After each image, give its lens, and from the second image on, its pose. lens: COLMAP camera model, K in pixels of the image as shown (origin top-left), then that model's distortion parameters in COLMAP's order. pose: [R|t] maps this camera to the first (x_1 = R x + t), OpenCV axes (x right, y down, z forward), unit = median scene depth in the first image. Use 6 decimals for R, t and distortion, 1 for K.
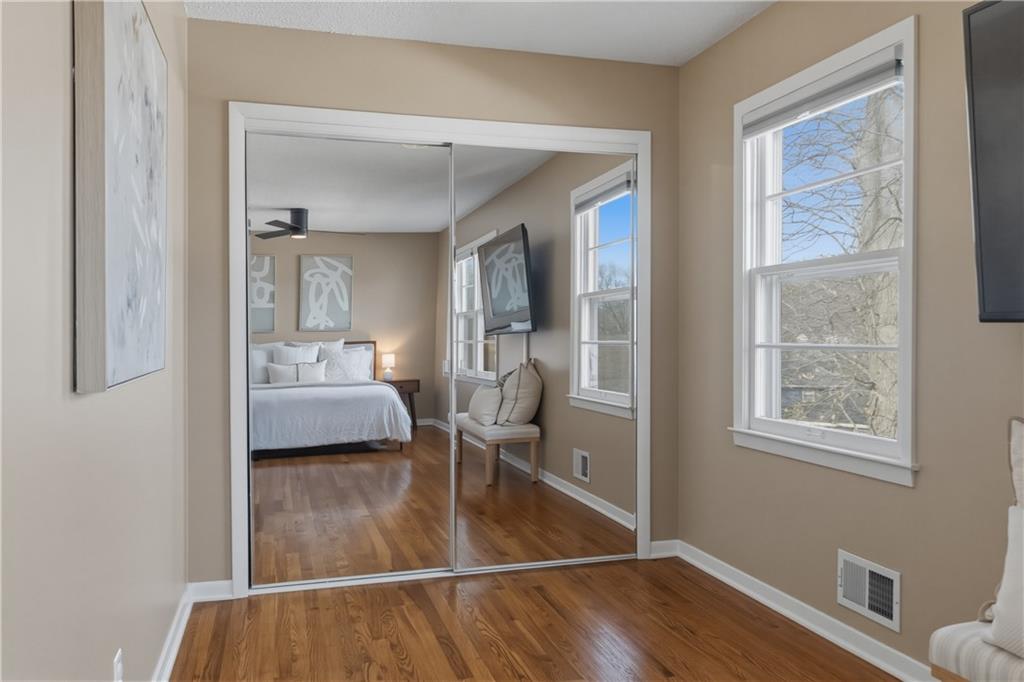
lens RADIAL K [[787.3, 0, 513.9], [0, 787.3, 361.7], [0, 0, 1]] dist [0.007678, 0.001808]
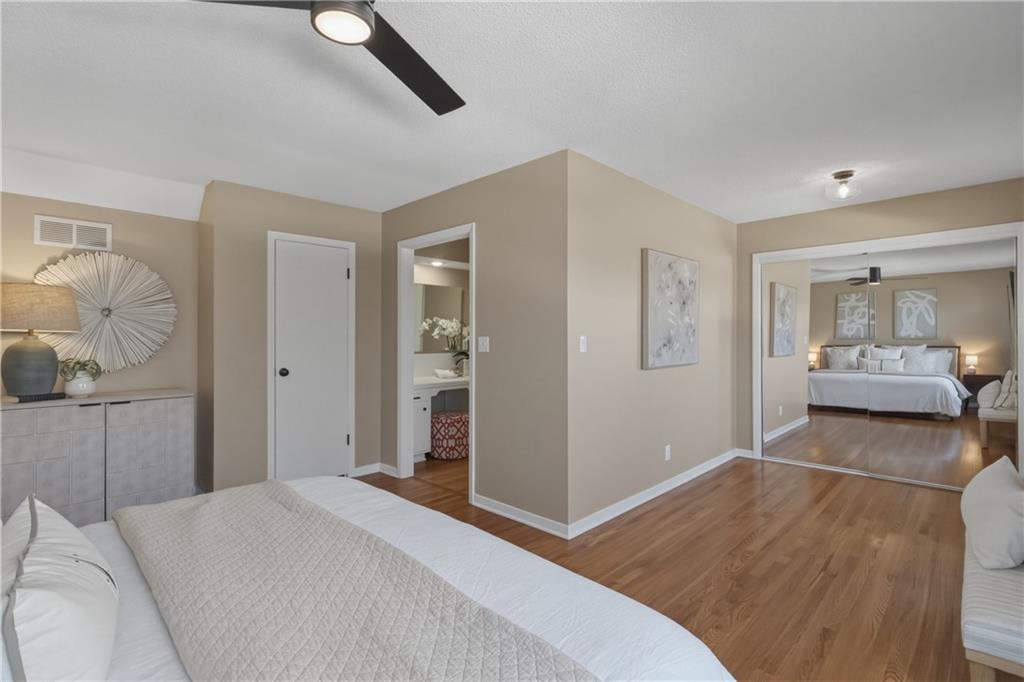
lens RADIAL K [[471.0, 0, 512.0], [0, 471.0, 341.0], [0, 0, 1]] dist [0.000878, 0.000193]
pose [[0.470684, 0.013397, -0.882200, 0.218929], [-0.028074, 0.999606, 0.000201, -0.014251], [0.881855, 0.024672, 0.470875, -0.128818]]
